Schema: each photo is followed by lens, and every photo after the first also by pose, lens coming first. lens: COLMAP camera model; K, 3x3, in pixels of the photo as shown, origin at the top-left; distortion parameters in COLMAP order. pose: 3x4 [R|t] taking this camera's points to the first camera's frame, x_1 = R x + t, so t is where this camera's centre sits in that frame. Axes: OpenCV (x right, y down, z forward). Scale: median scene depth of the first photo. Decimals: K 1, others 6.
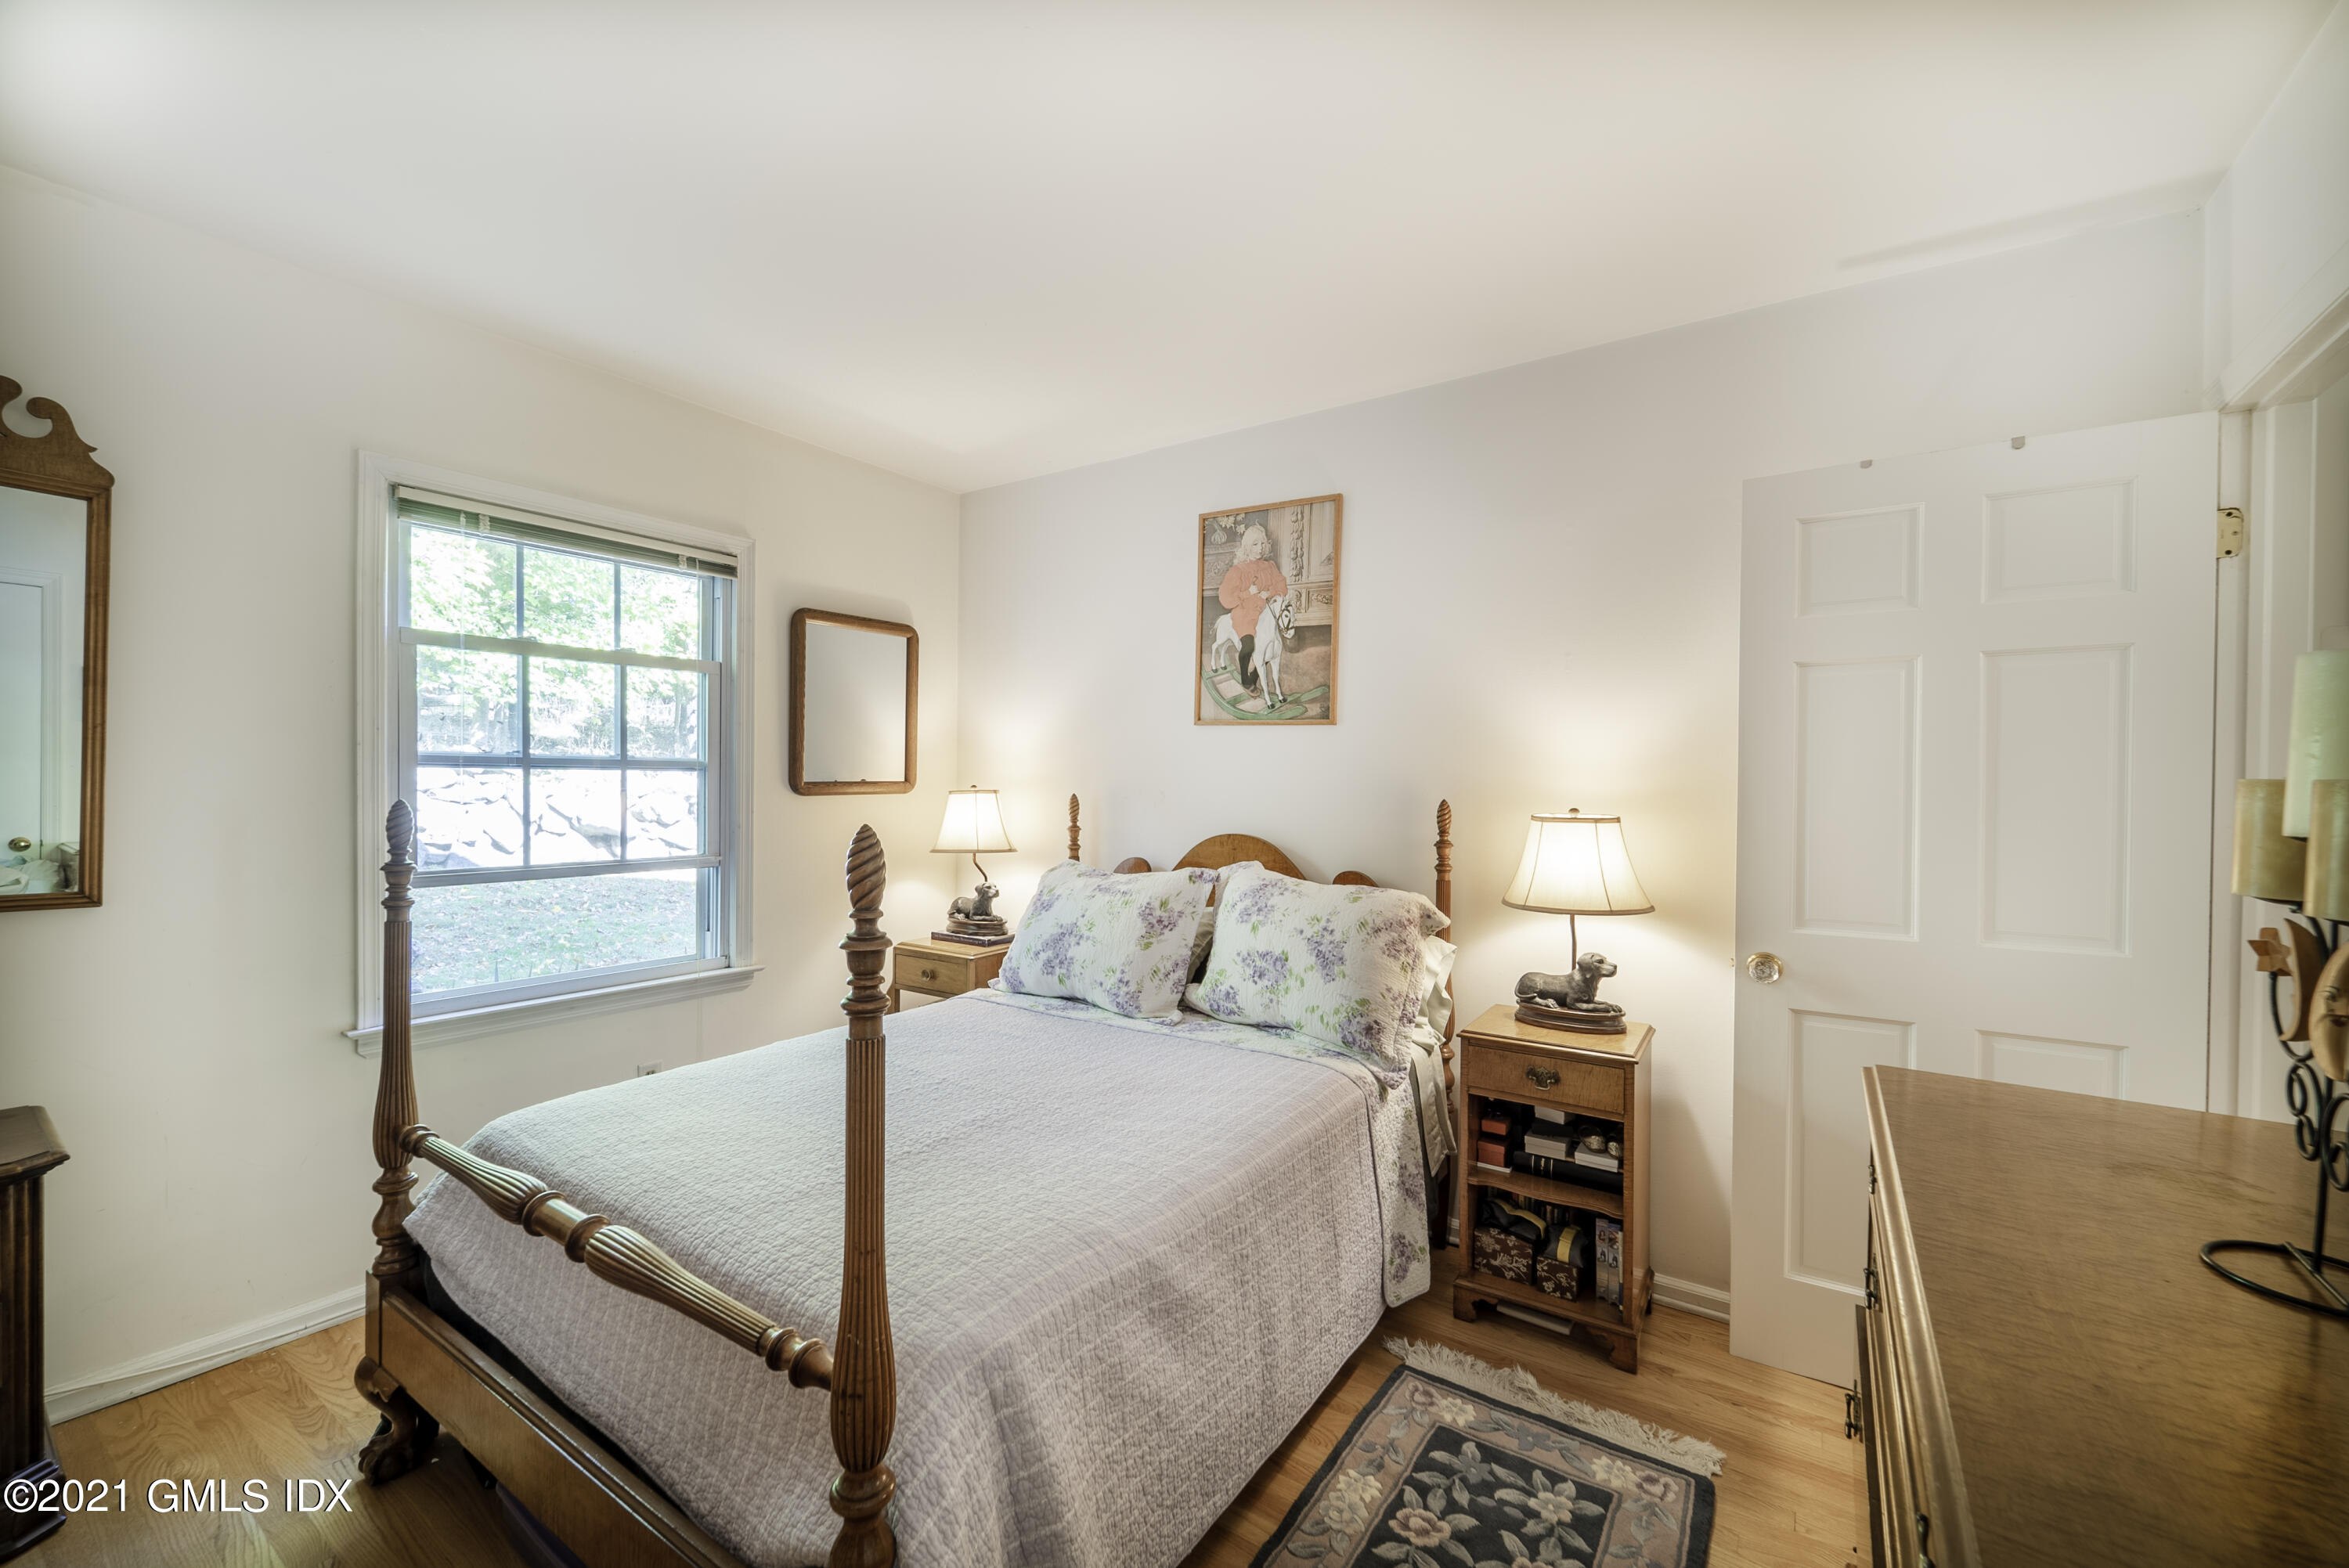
lens RADIAL K [[938.5, 0, 1174.9], [0, 938.5, 792.5], [0, 0, 1]] dist [0.000069, -0.000090]
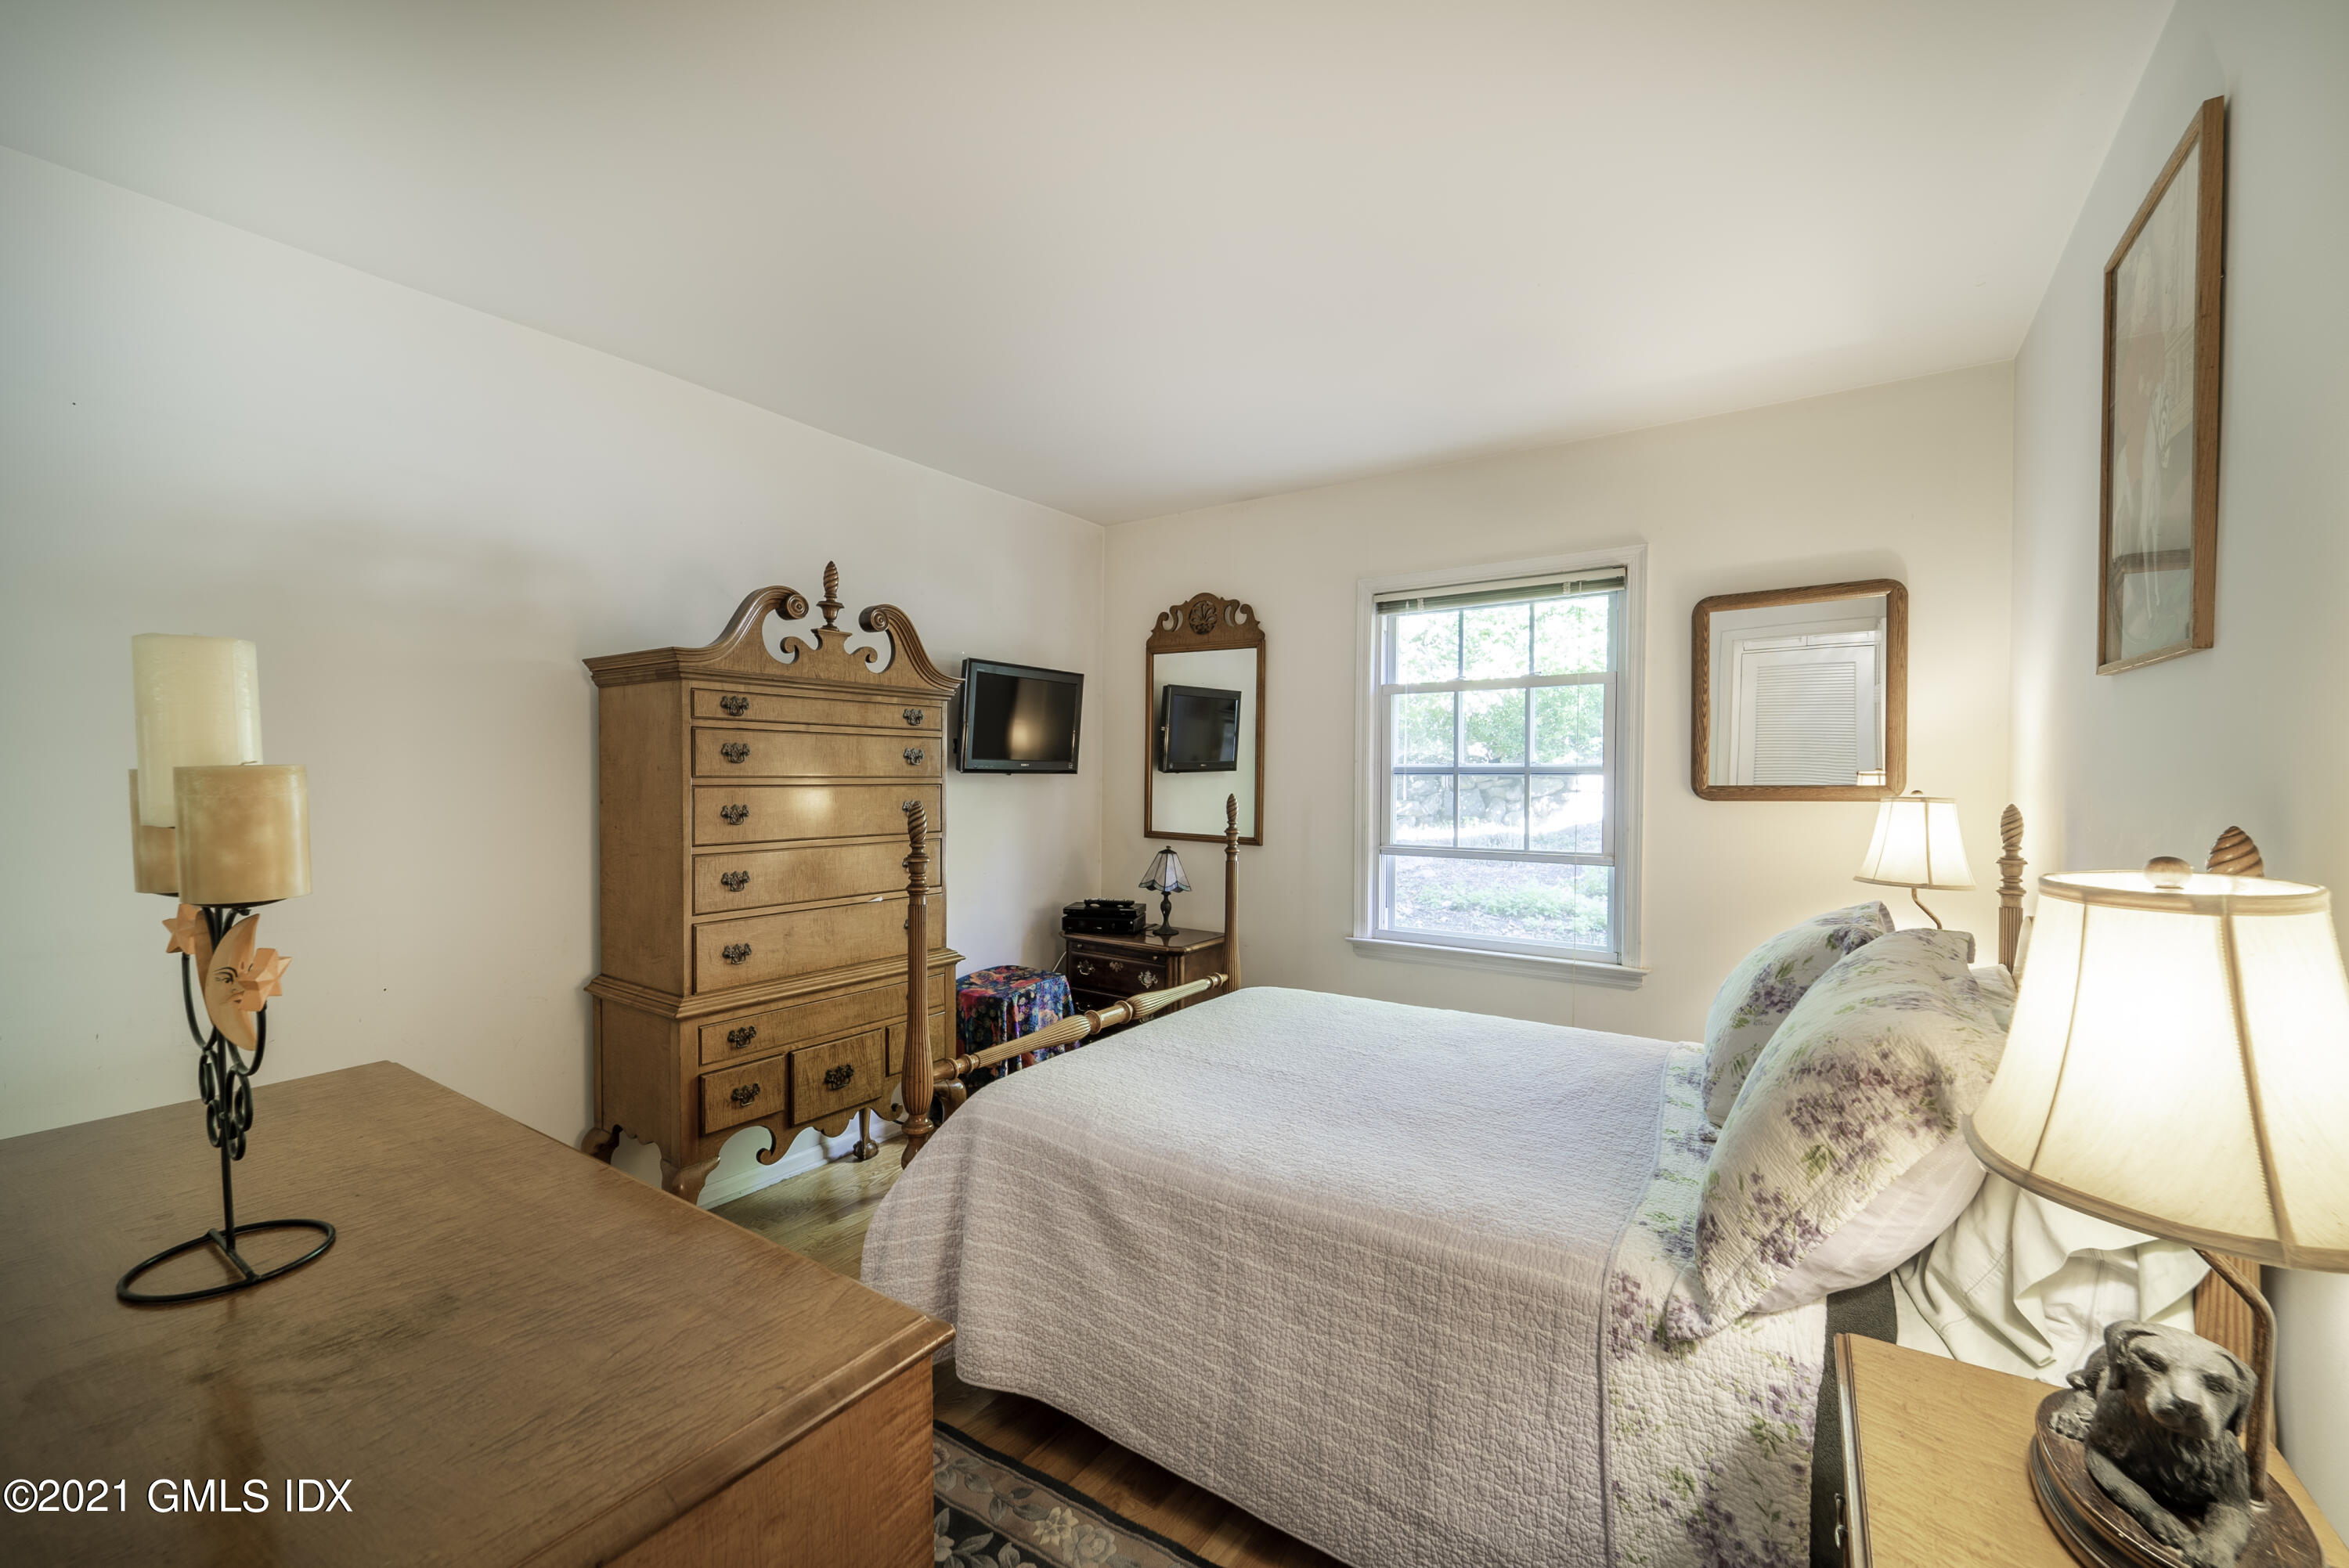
lens RADIAL K [[938.5, 0, 1174.9], [0, 938.5, 792.5], [0, 0, 1]] dist [0.000069, -0.000090]
pose [[0.001794, 0.004041, -0.999990, 0.698563], [-0.013184, 0.999905, 0.004017, -0.001466], [0.999911, 0.013177, 0.001847, 0.629709]]
